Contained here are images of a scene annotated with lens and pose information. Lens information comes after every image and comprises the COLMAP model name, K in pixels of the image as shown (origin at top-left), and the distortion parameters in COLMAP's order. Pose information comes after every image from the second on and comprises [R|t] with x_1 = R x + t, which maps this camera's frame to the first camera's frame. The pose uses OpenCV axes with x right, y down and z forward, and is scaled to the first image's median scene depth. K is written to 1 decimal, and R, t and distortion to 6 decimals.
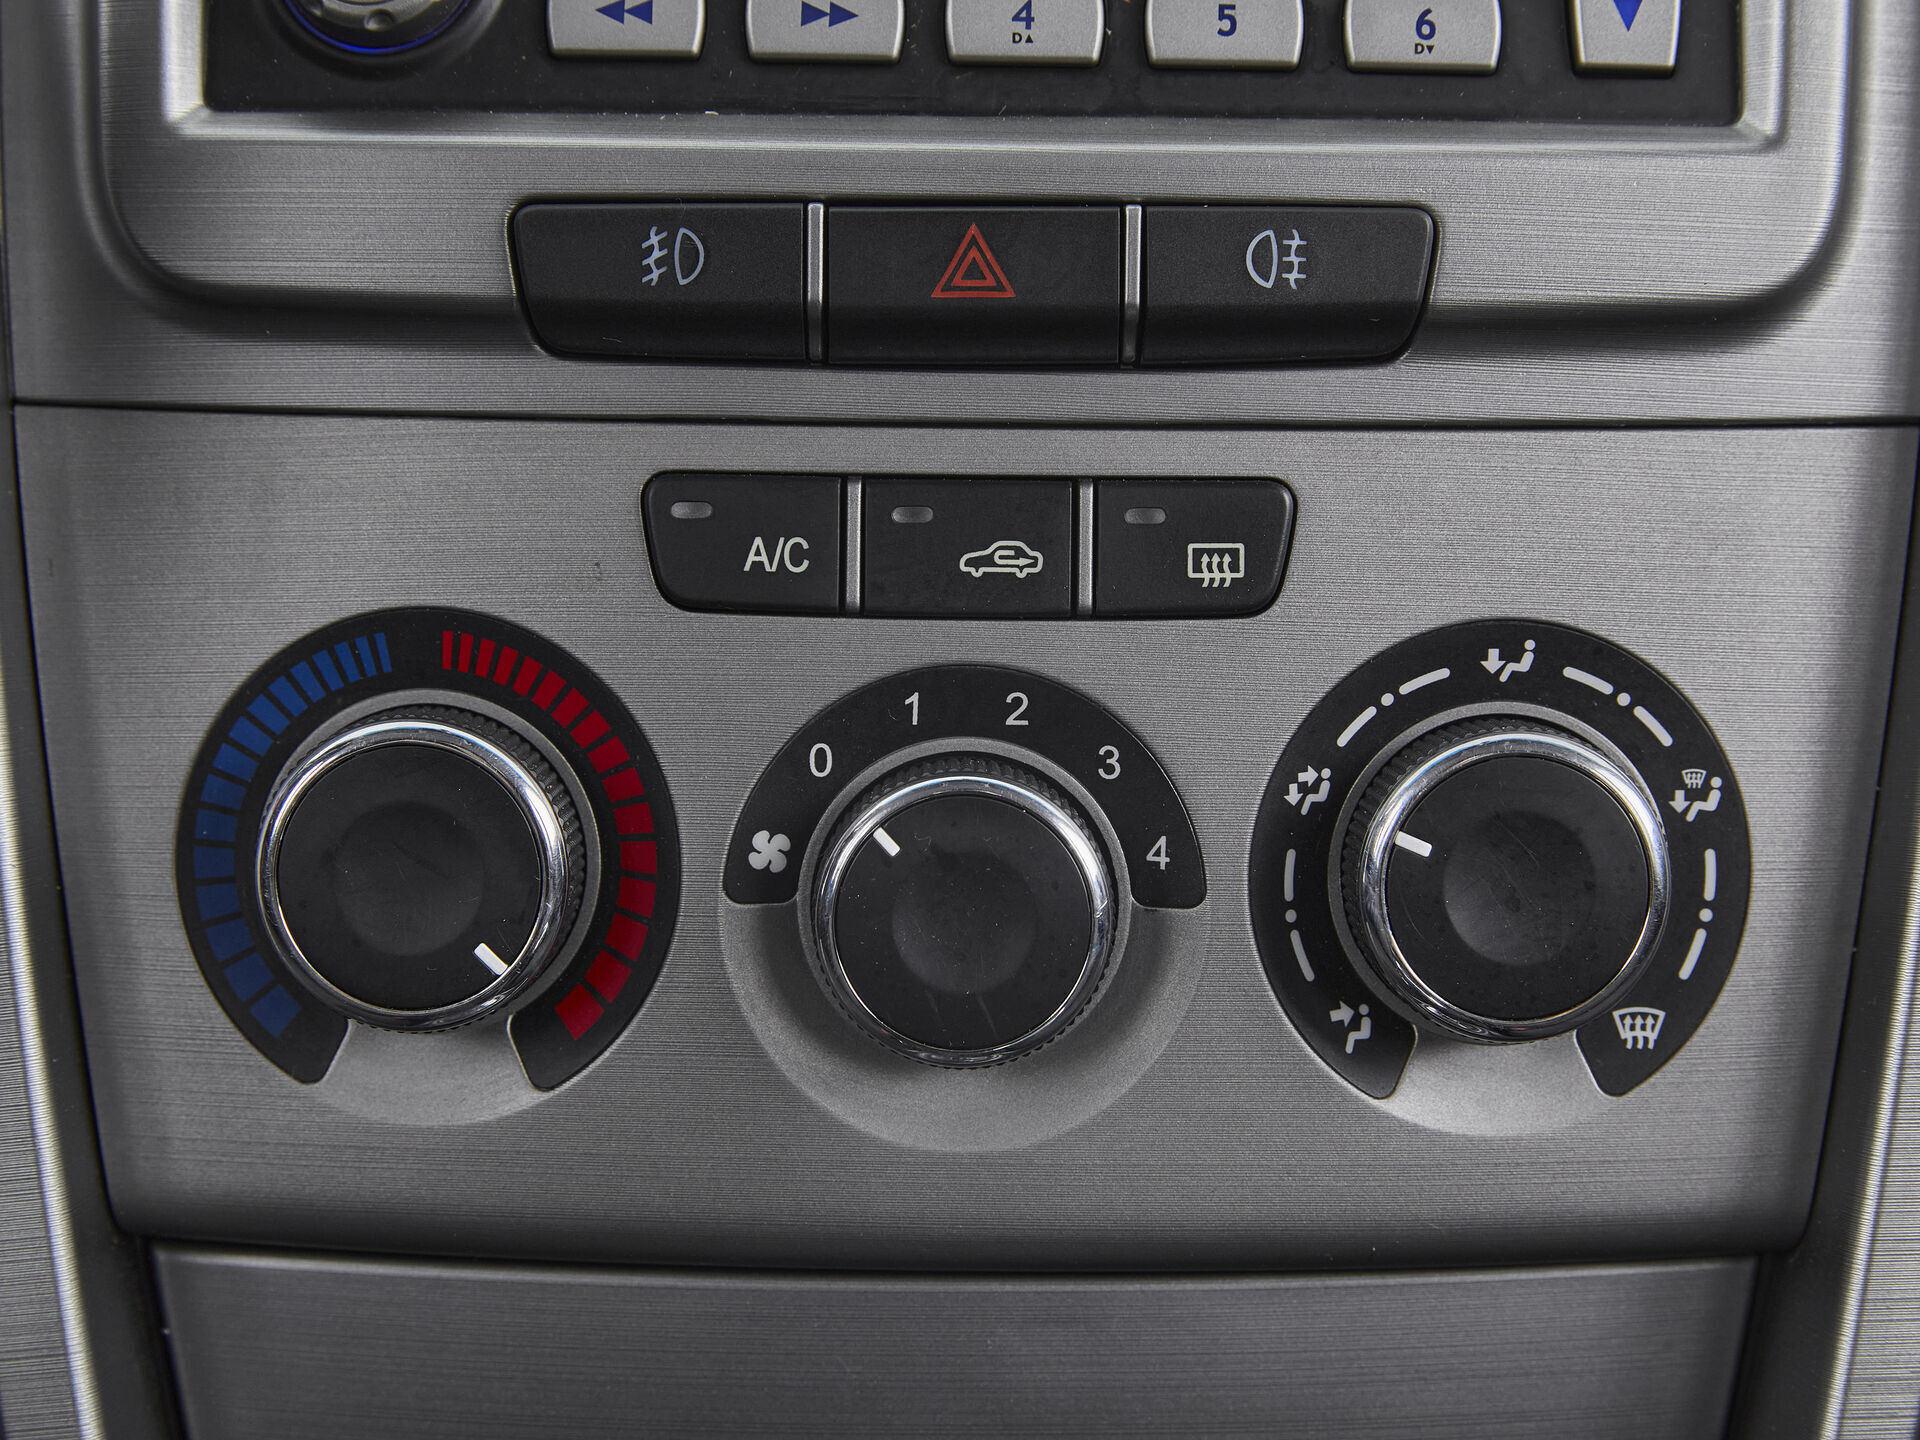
lens RADIAL K [[4041.9, 0, 953.5], [0, 4041.9, 721.2], [0, 0, 1]] dist [-0.077114, 0.279022]
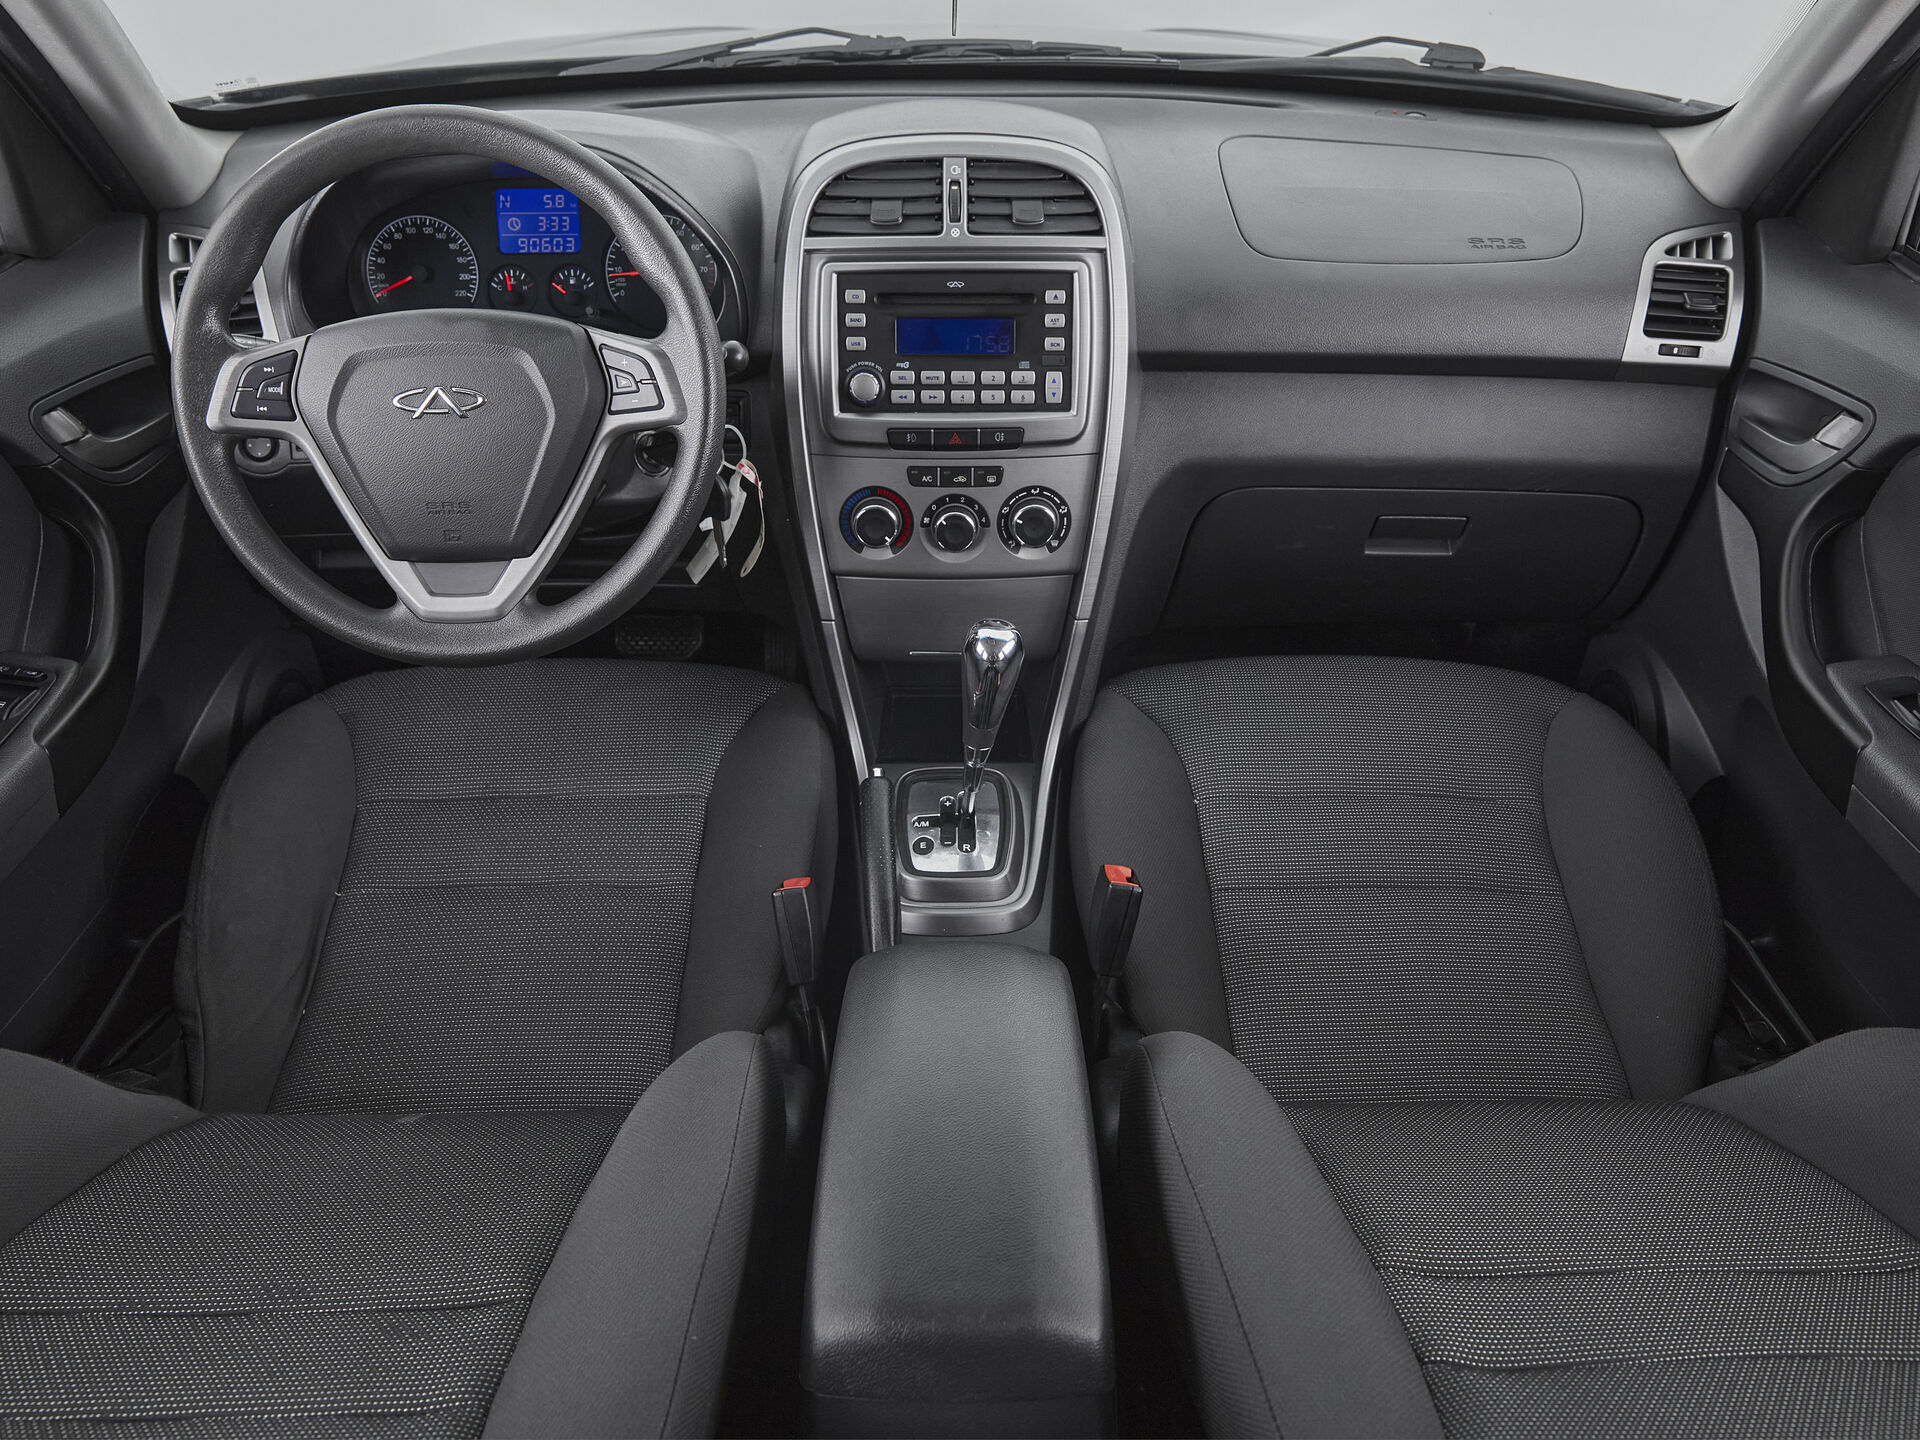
lens RADIAL K [[1424.8, 0, 960.0], [0, 1424.8, 720.0], [0, 0, 1]] dist [-0.011179, 0.001258]
pose [[0.999916, -0.012493, 0.003419, -0.001631], [0.010522, 0.937410, 0.348070, -0.491413], [-0.007553, -0.348005, 0.937462, -1.381315]]
